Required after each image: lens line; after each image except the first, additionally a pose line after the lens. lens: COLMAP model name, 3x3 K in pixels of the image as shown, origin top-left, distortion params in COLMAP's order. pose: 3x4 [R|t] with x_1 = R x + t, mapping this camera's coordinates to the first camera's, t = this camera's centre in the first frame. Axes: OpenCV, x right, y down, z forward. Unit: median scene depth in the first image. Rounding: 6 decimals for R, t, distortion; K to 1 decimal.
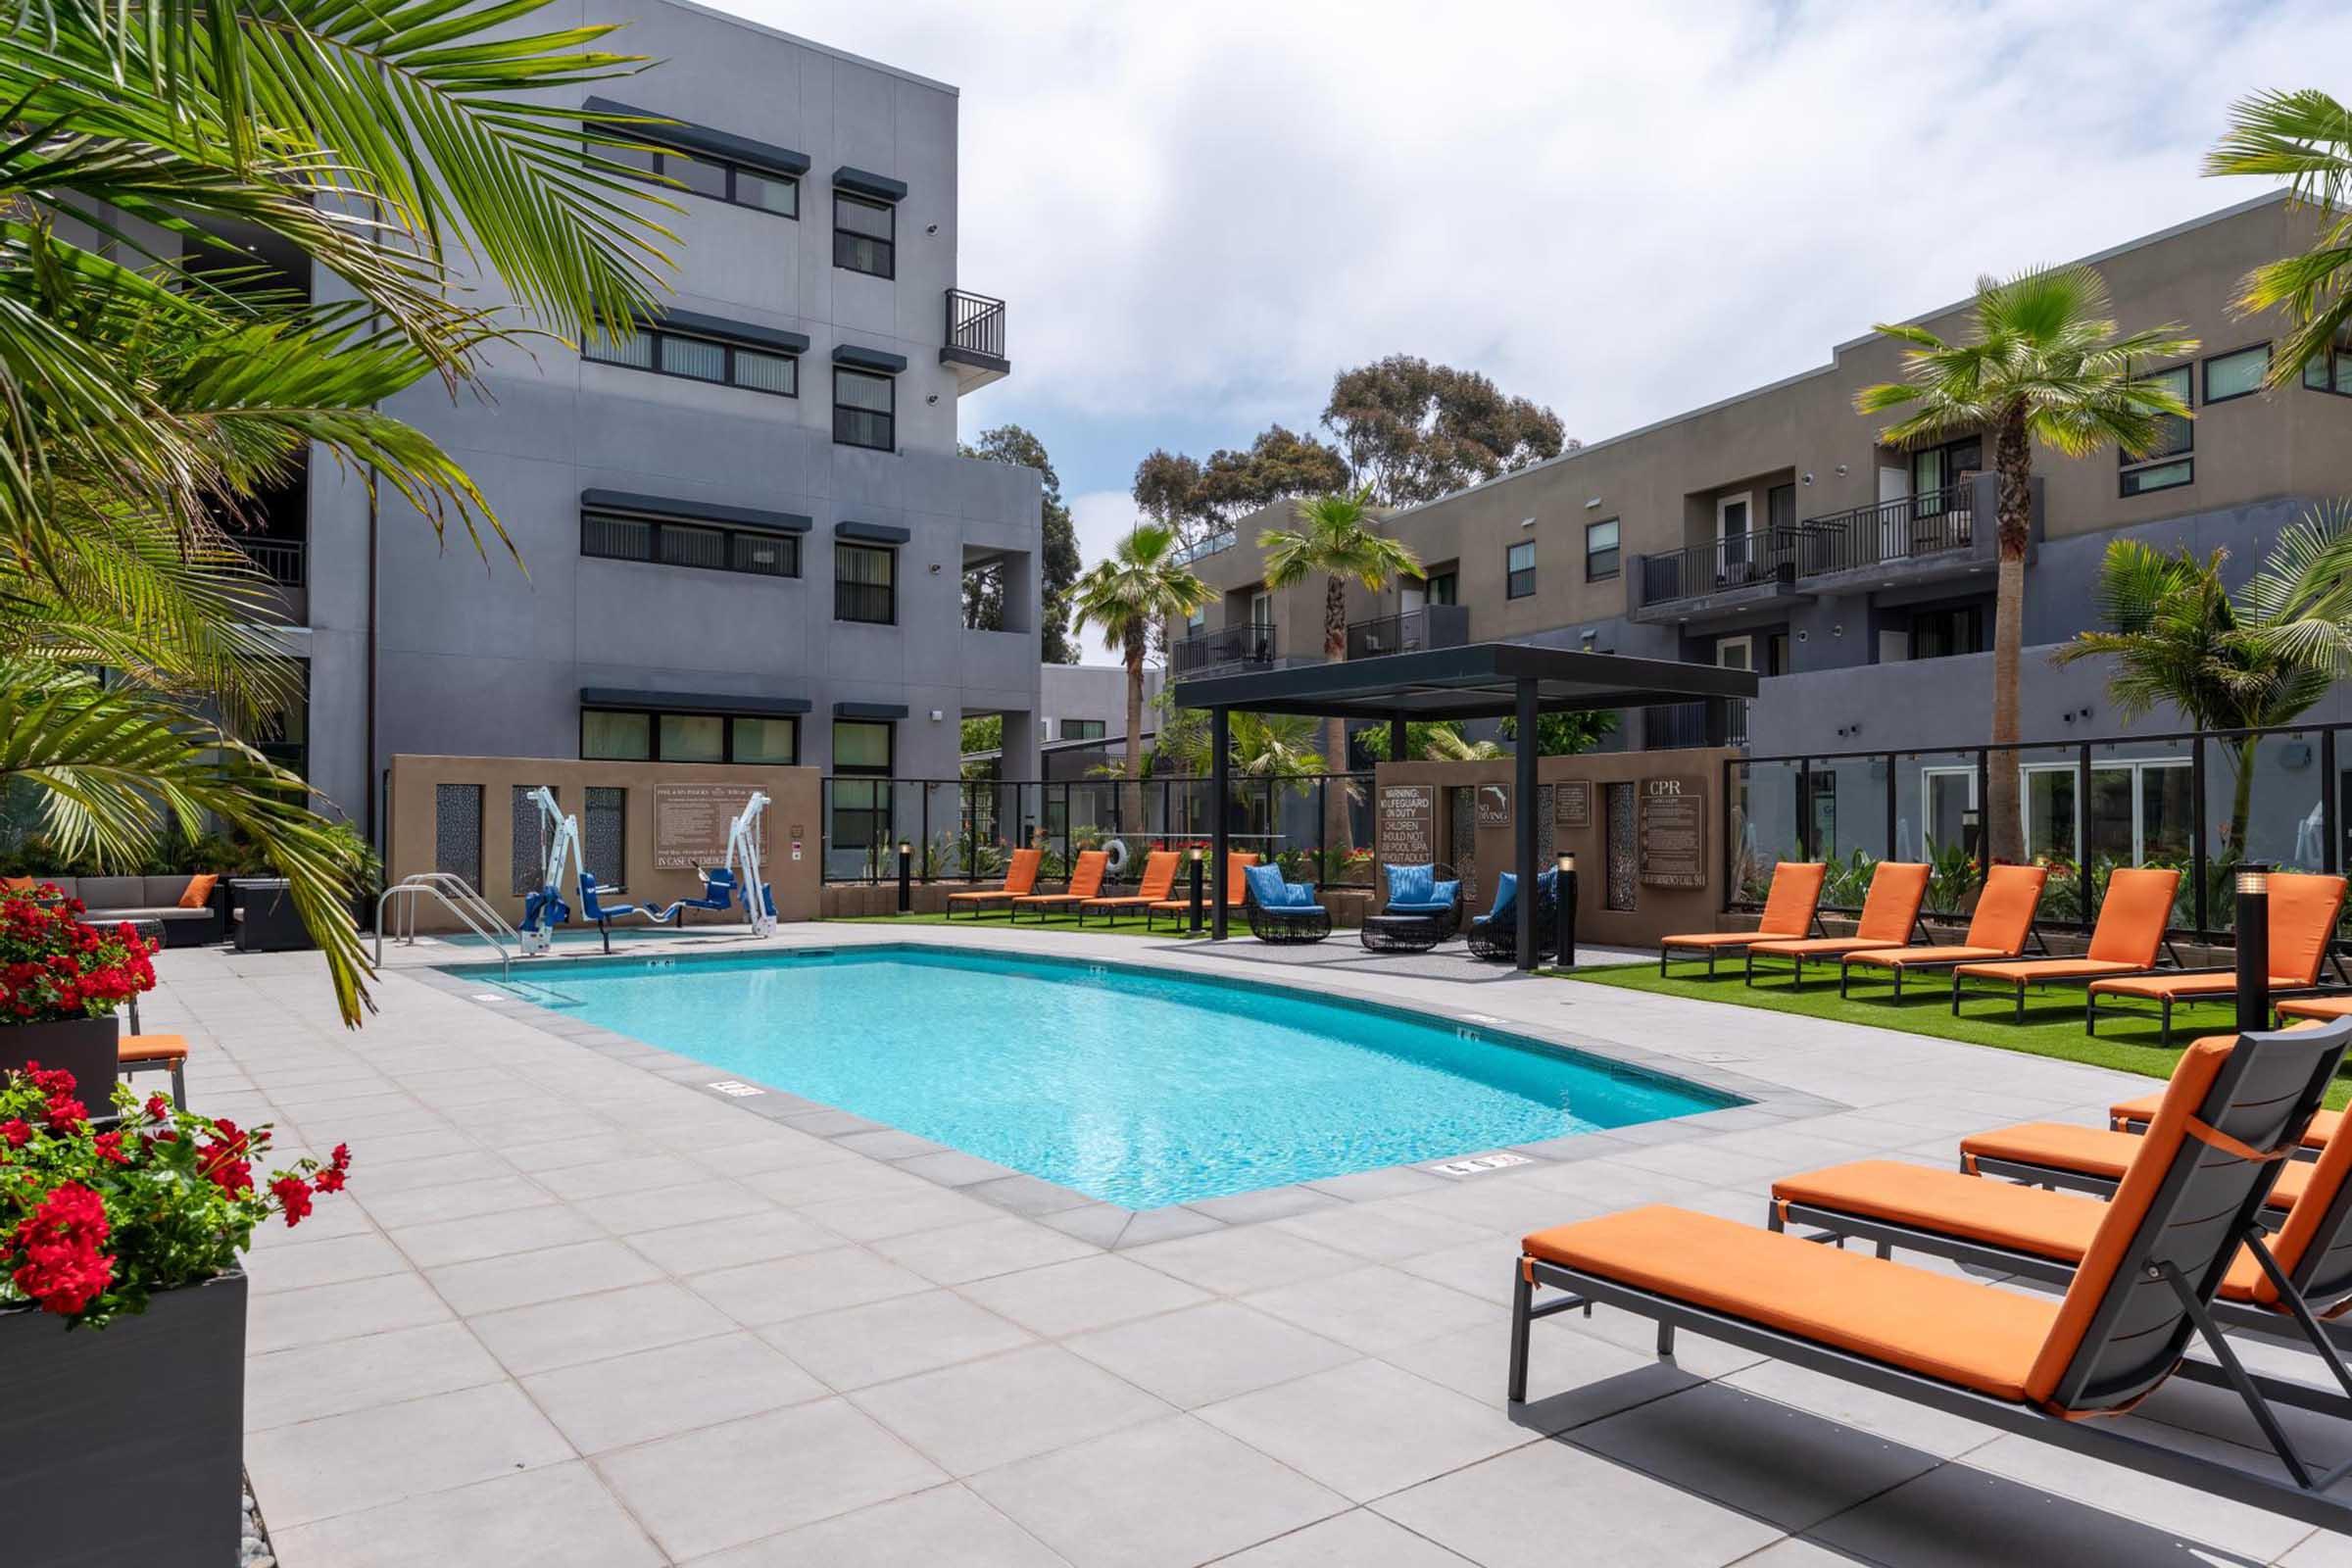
lens RADIAL K [[1542.6, 0, 1176.0], [0, 1542.6, 784.0], [0, 0, 1]] dist [0.040162, -0.000890]
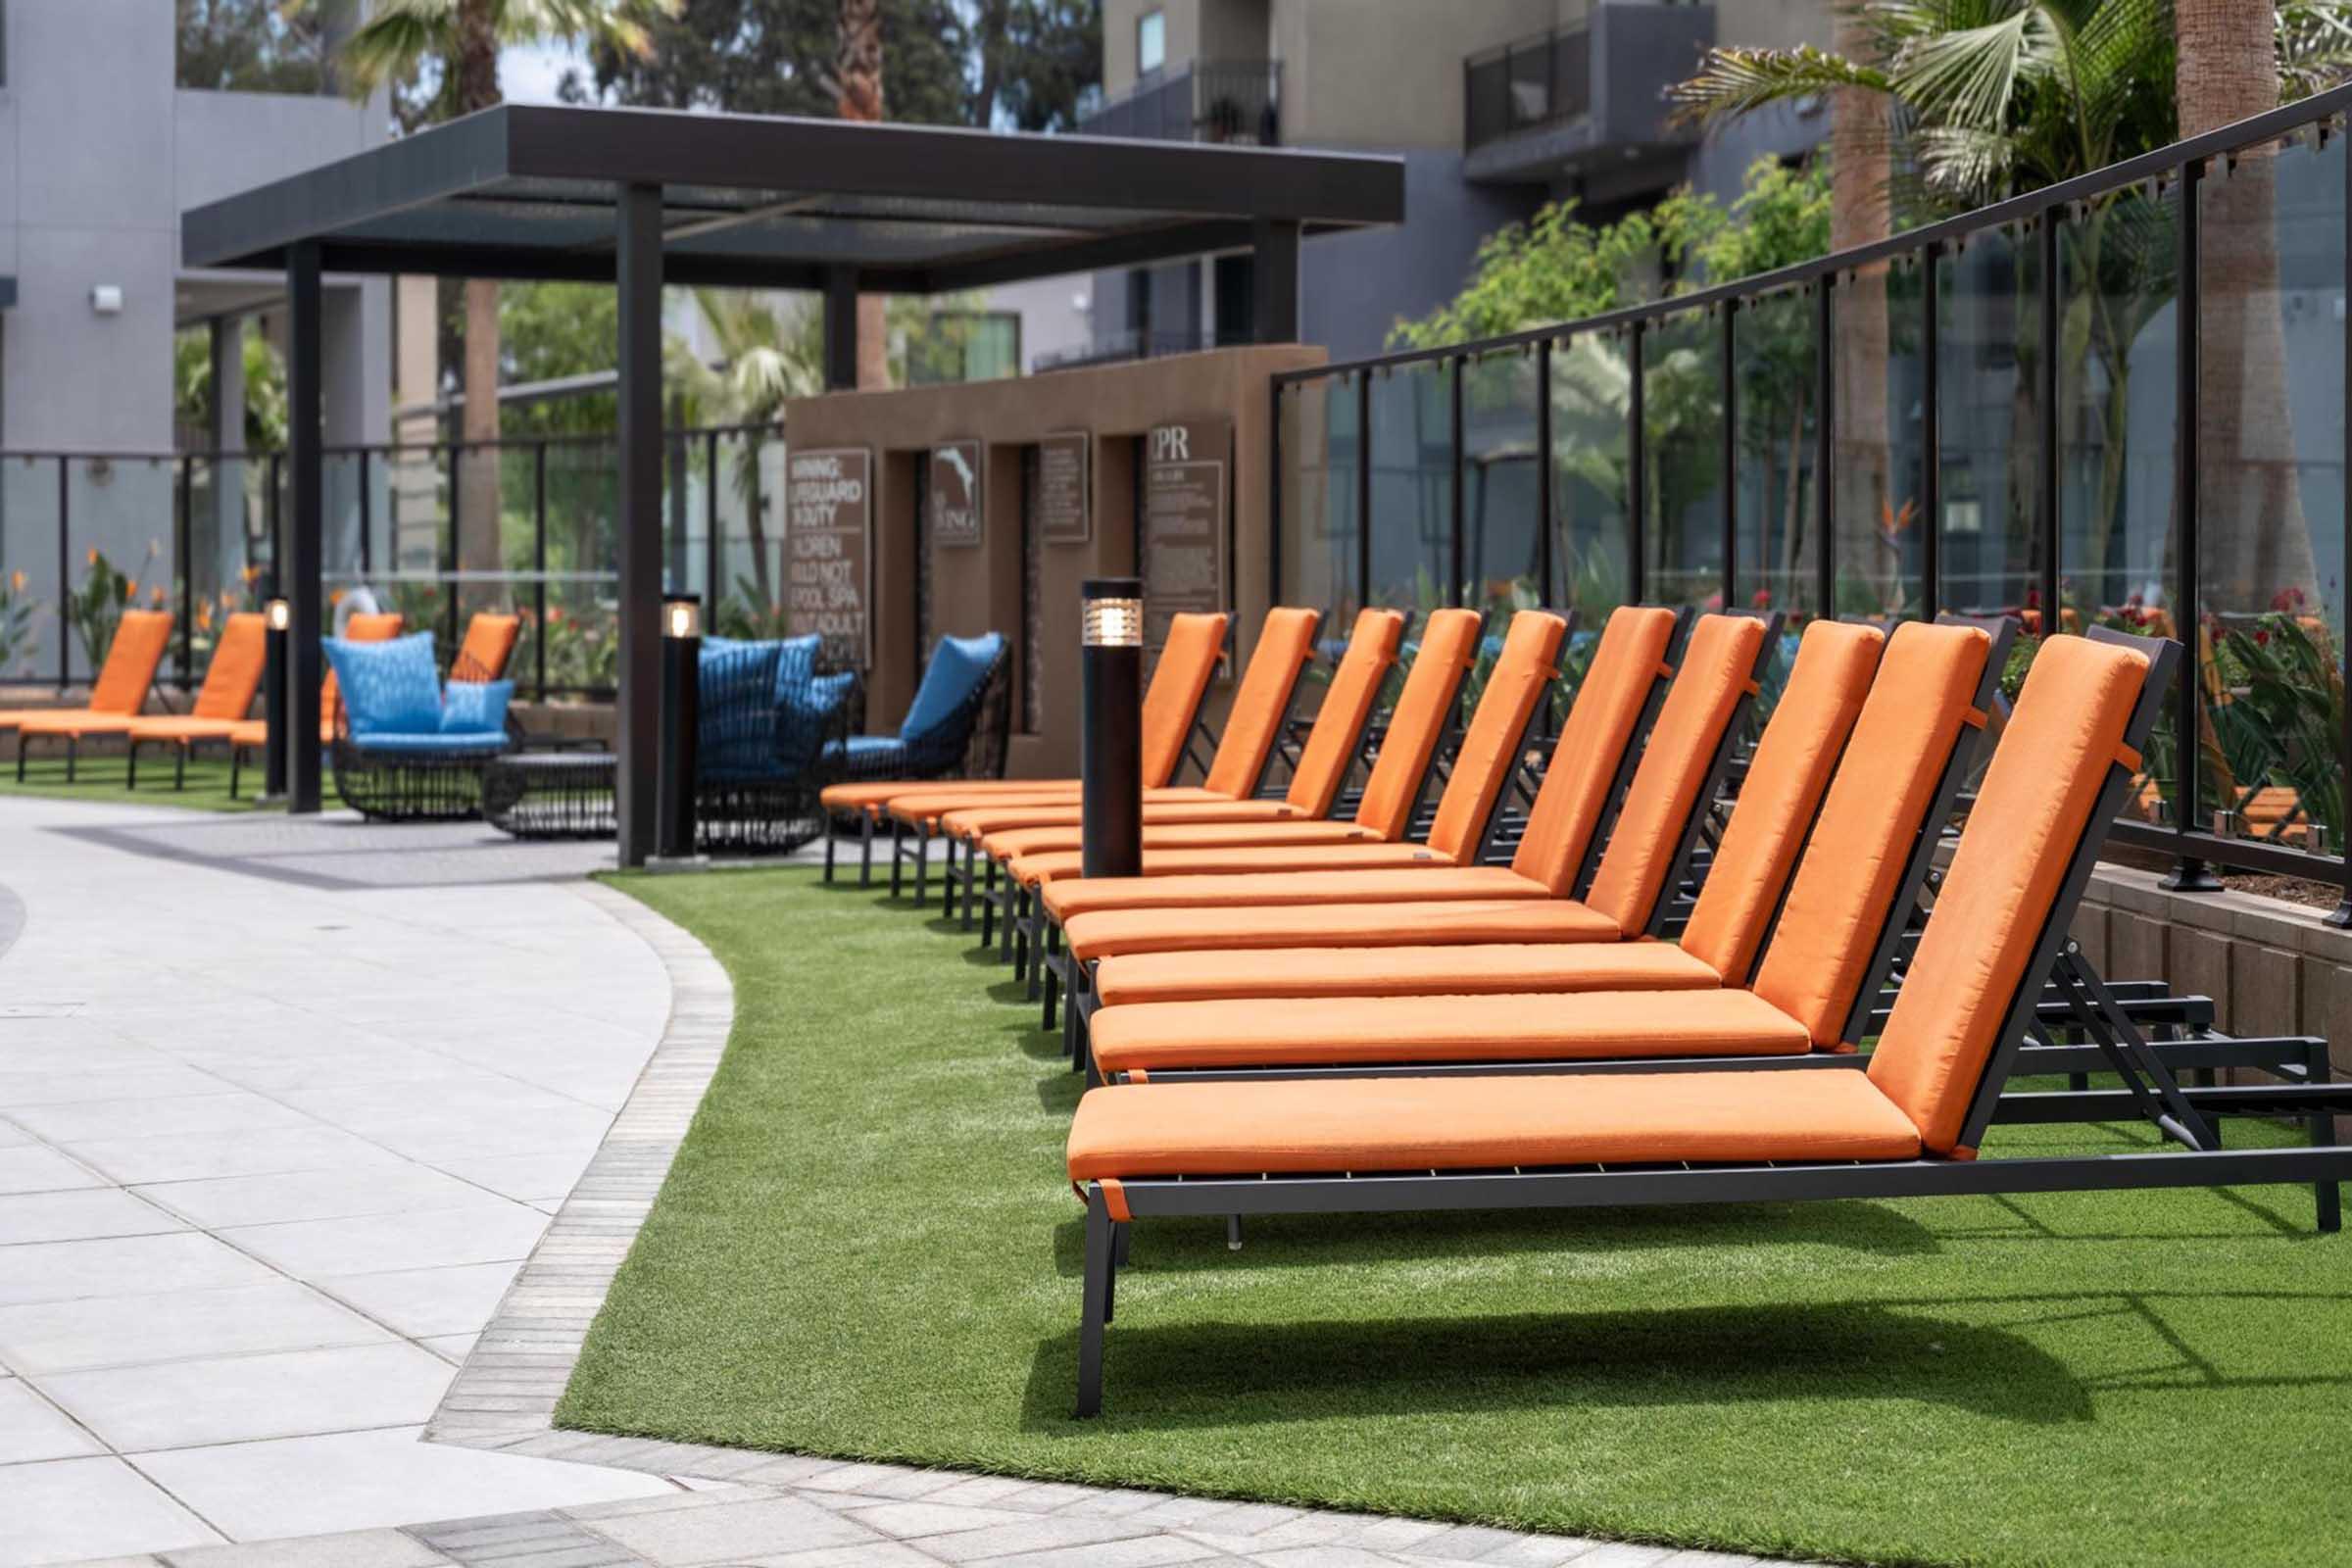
lens RADIAL K [[3934.1, 0, 1174.2], [0, 3934.1, 619.7], [0, 0, 1]] dist [0.237234, -2.416831]
pose [[0.991135, -0.002637, -0.132829, 0.295410], [0.007231, 0.999392, 0.034111, 0.008692], [0.132659, -0.034769, 0.990552, -0.029348]]
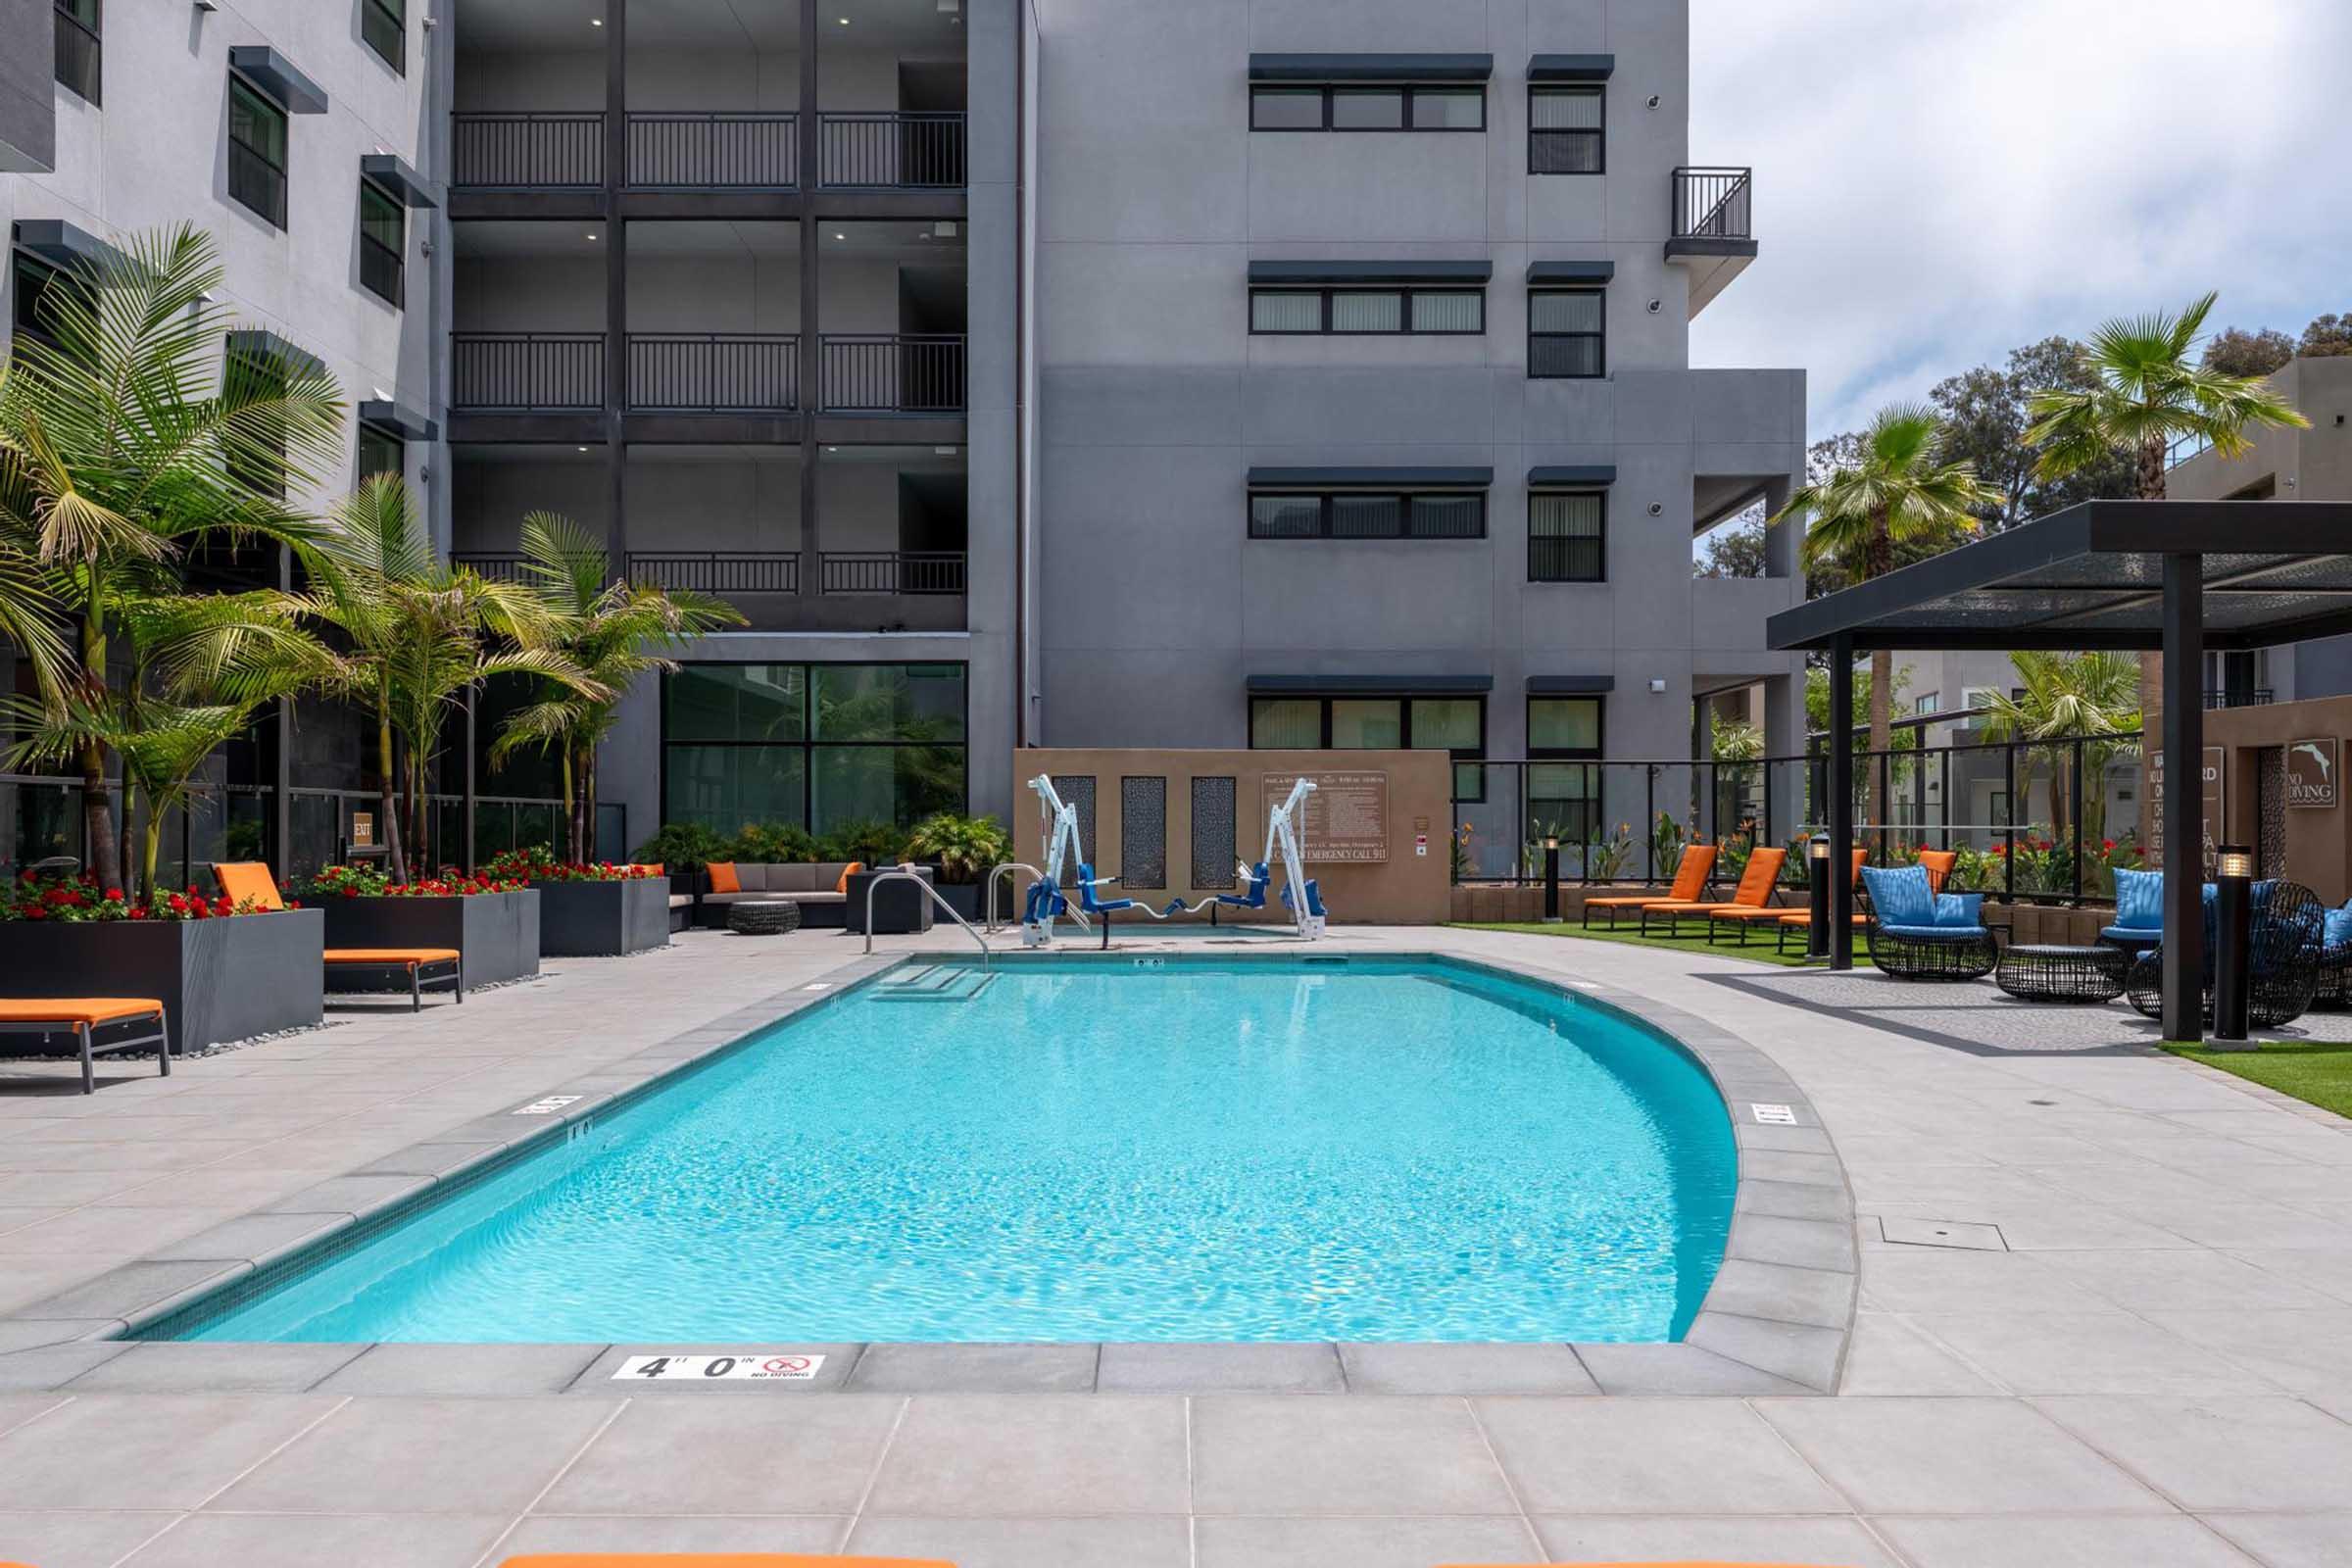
lens RADIAL K [[1612.5, 0, 1175.2], [0, 1612.5, 831.0], [0, 0, 1]] dist [0.005002, 0.001973]
pose [[0.803702, -0.000932, -0.595031, 0.164810], [0.018216, 0.999569, 0.023038, 0.009703], [0.594753, -0.029355, 0.803372, 0.152297]]
